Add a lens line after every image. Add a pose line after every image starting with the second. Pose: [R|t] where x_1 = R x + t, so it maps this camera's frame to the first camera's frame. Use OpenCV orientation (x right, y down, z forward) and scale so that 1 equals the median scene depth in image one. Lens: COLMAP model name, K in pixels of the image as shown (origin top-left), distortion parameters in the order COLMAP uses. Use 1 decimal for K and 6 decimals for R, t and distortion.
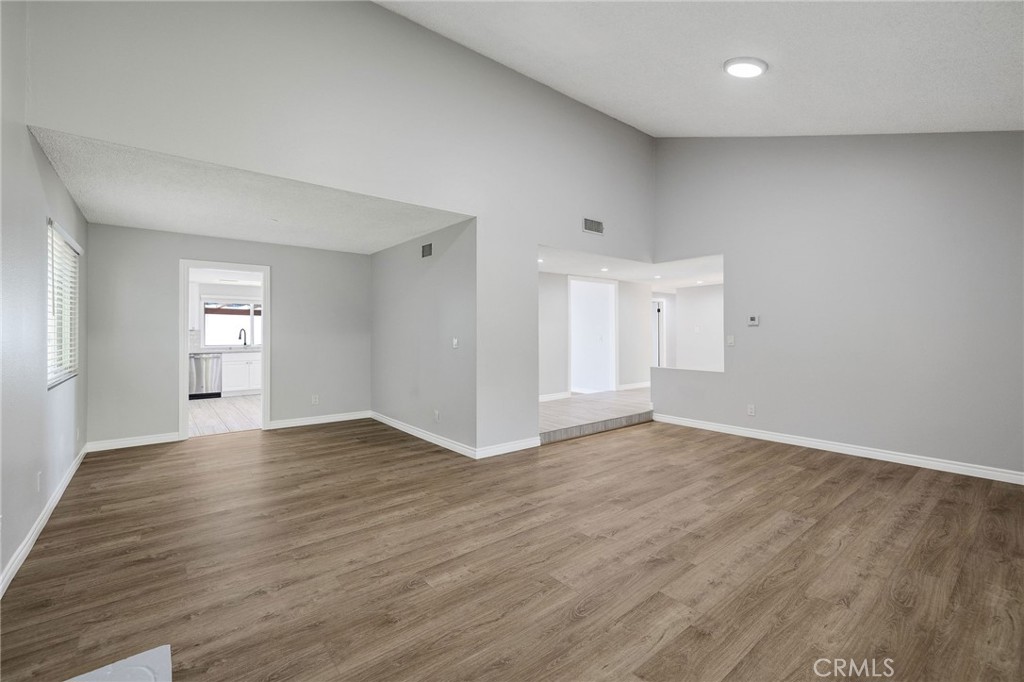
lens RADIAL K [[445.7, 0, 527.3], [0, 445.7, 331.1], [0, 0, 1]] dist [-0.001046, -0.000829]
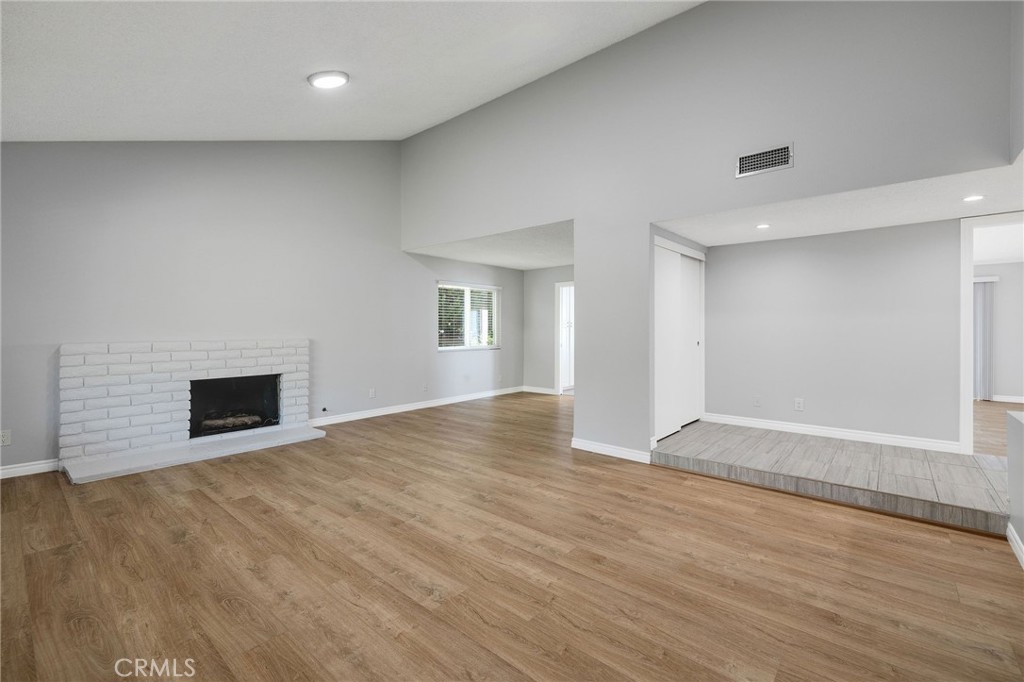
lens RADIAL K [[441.3, 0, 515.4], [0, 441.3, 329.1], [0, 0, 1]] dist [-0.000539, 0.000119]
pose [[0.157559, 0.004049, -0.987501, 1.324462], [0.002242, 0.999988, 0.004458, -0.000867], [0.987507, -0.002916, 0.157548, 1.020638]]
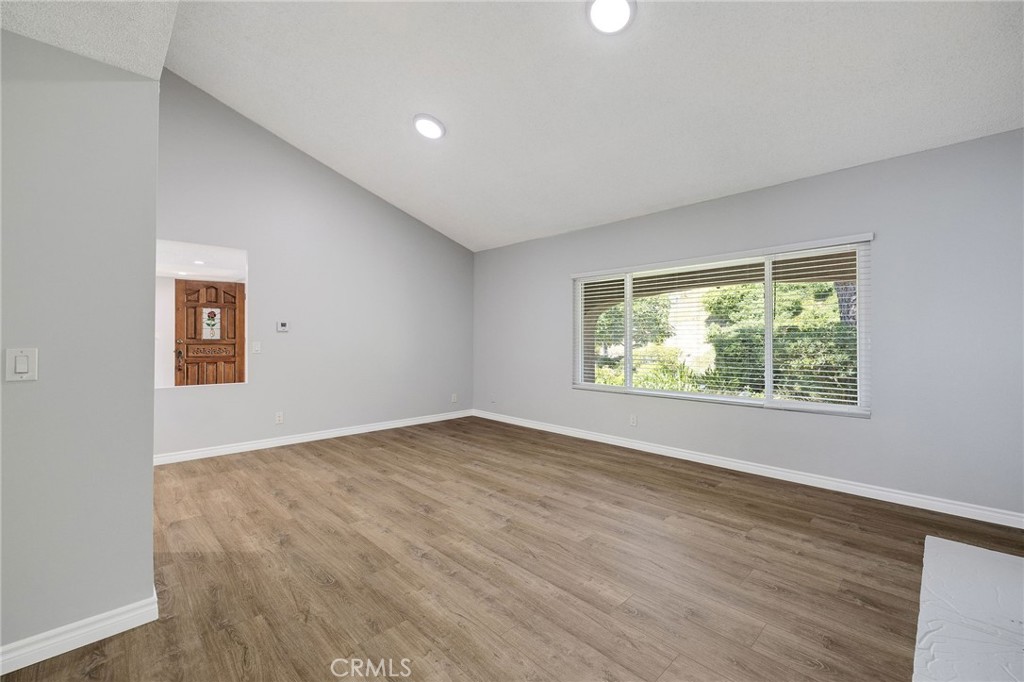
lens RADIAL K [[415.0, 0, 512.0], [0, 415.0, 341.0], [0, 0, 1]] dist [-0.000670, 0.000051]
pose [[-0.063125, -0.003203, 0.998000, -0.823986], [-0.006481, 0.999975, 0.002800, -0.004959], [-0.997985, -0.006291, -0.063144, 0.965787]]
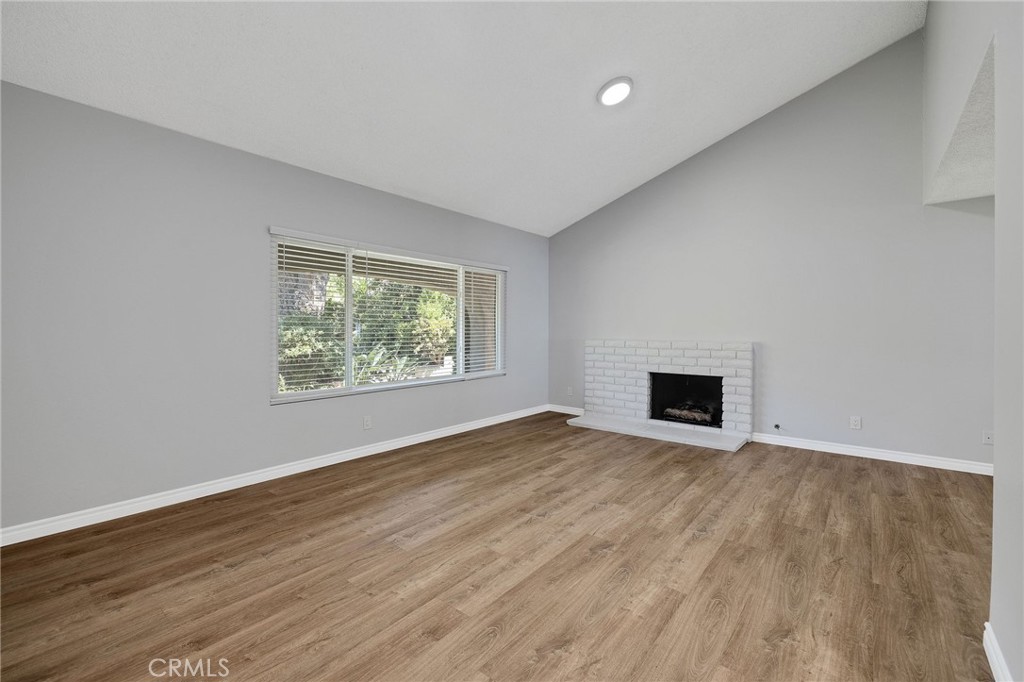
lens RADIAL K [[441.3, 0, 515.4], [0, 441.3, 329.1], [0, 0, 1]] dist [-0.000539, 0.000119]
pose [[-0.984902, -0.000750, -0.173110, 0.545349], [-0.000024, 0.999991, -0.004198, 0.003688], [0.173111, -0.004131, -0.984894, 1.926094]]
